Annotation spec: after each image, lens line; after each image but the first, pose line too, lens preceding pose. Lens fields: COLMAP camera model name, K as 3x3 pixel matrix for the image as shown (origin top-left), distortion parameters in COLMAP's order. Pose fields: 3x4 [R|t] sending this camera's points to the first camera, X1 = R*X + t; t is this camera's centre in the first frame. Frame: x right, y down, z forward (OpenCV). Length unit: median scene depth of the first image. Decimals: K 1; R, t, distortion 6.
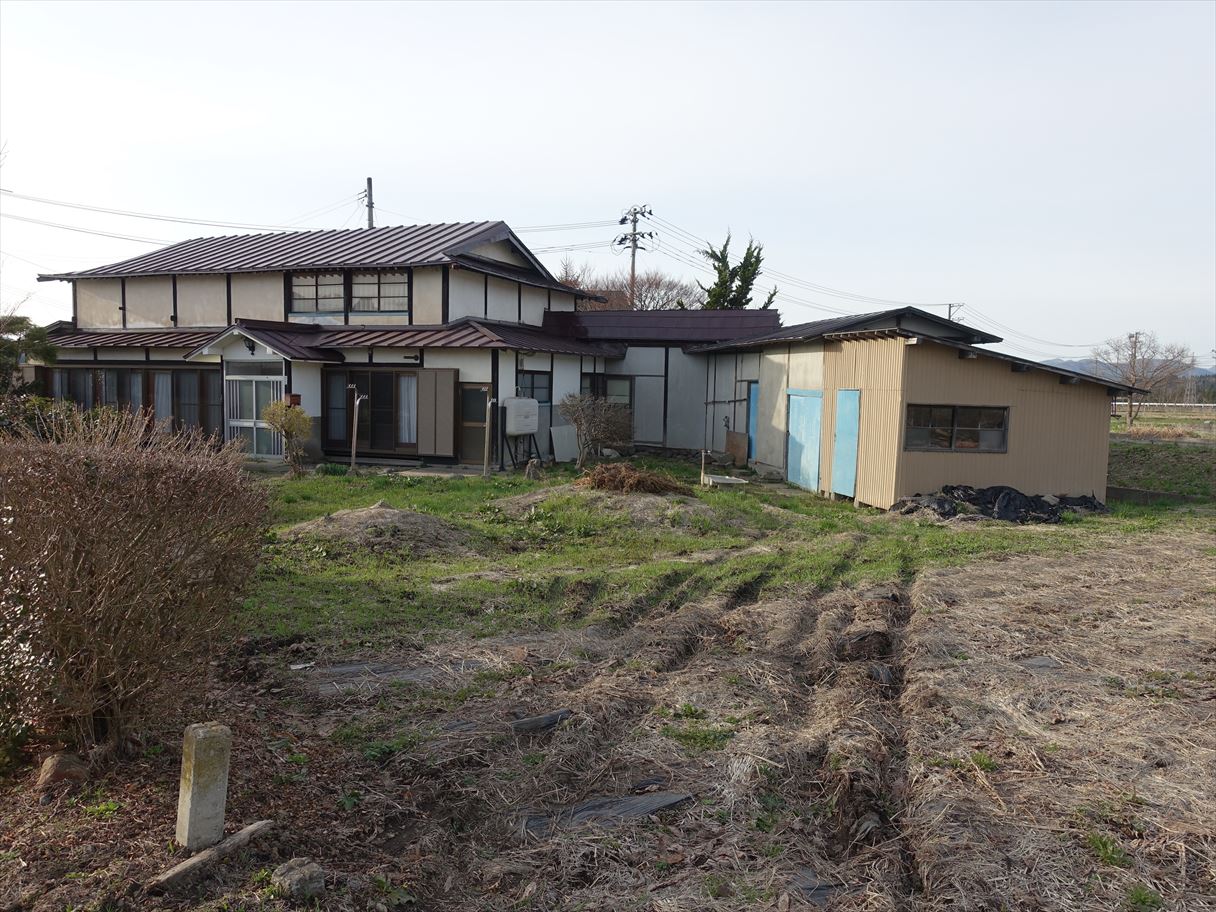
lens RADIAL K [[912.5, 0, 608.0], [0, 912.5, 456.0], [0, 0, 1]] dist [0.004136, -0.006723]
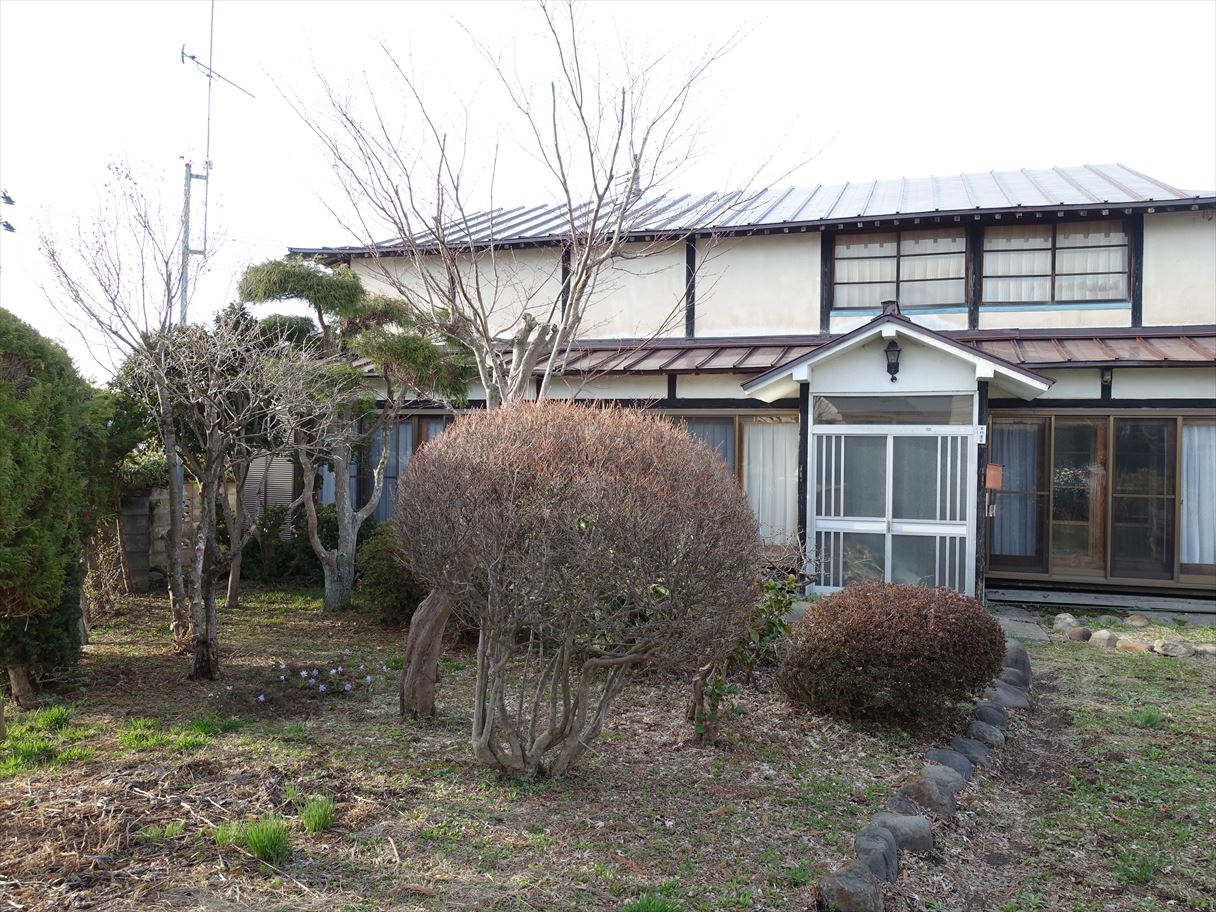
lens RADIAL K [[912.5, 0, 608.0], [0, 912.5, 456.0], [0, 0, 1]] dist [0.004136, -0.006723]
pose [[0.997773, -0.006405, 0.066391, -0.537476], [0.011278, 0.997246, -0.073296, -0.036818], [-0.065739, 0.073881, 0.995098, 0.509352]]
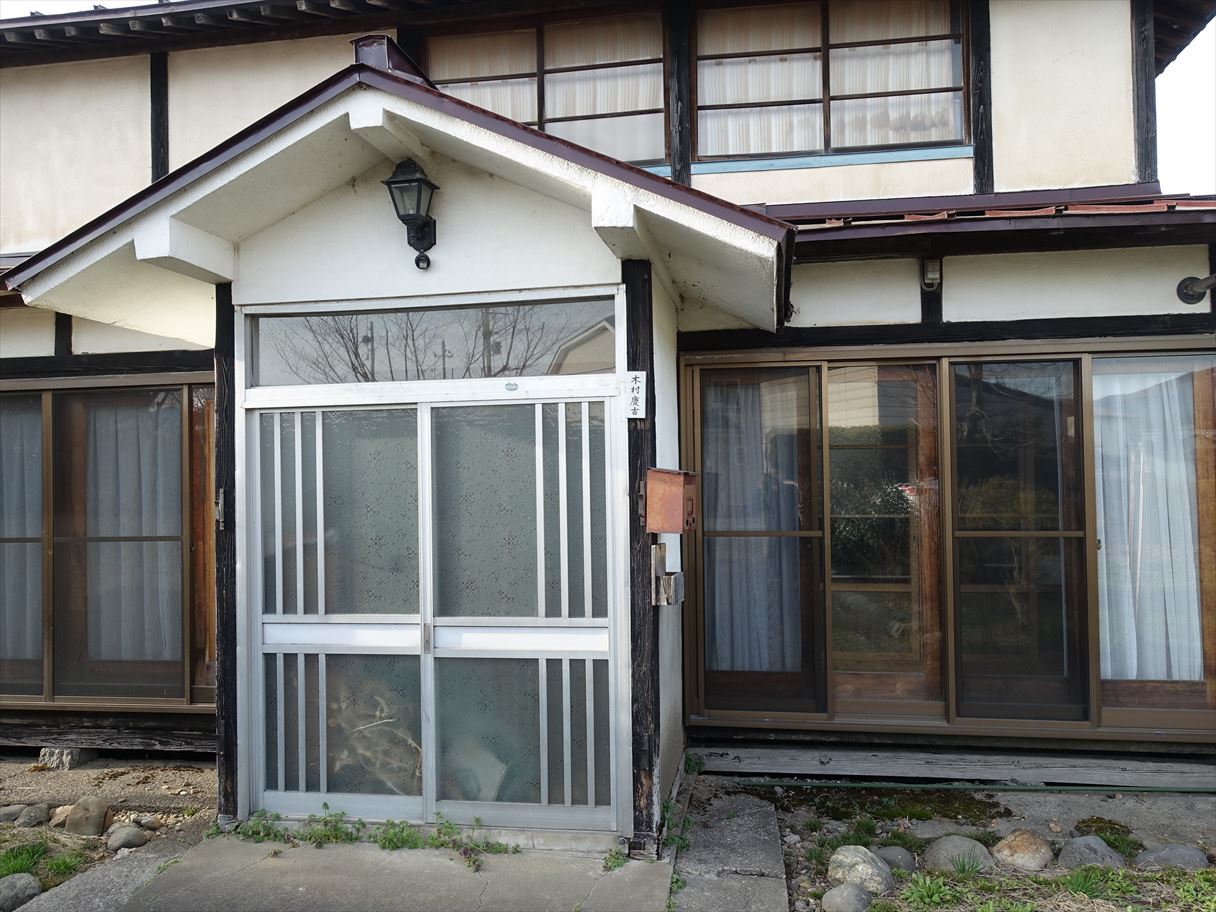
lens RADIAL K [[912.5, 0, 608.0], [0, 912.5, 456.0], [0, 0, 1]] dist [0.004136, -0.006723]
pose [[0.976227, -0.028723, 0.214841, -0.371384], [0.051187, 0.993696, -0.099739, -0.049070], [-0.210622, 0.108365, 0.971543, 0.769289]]
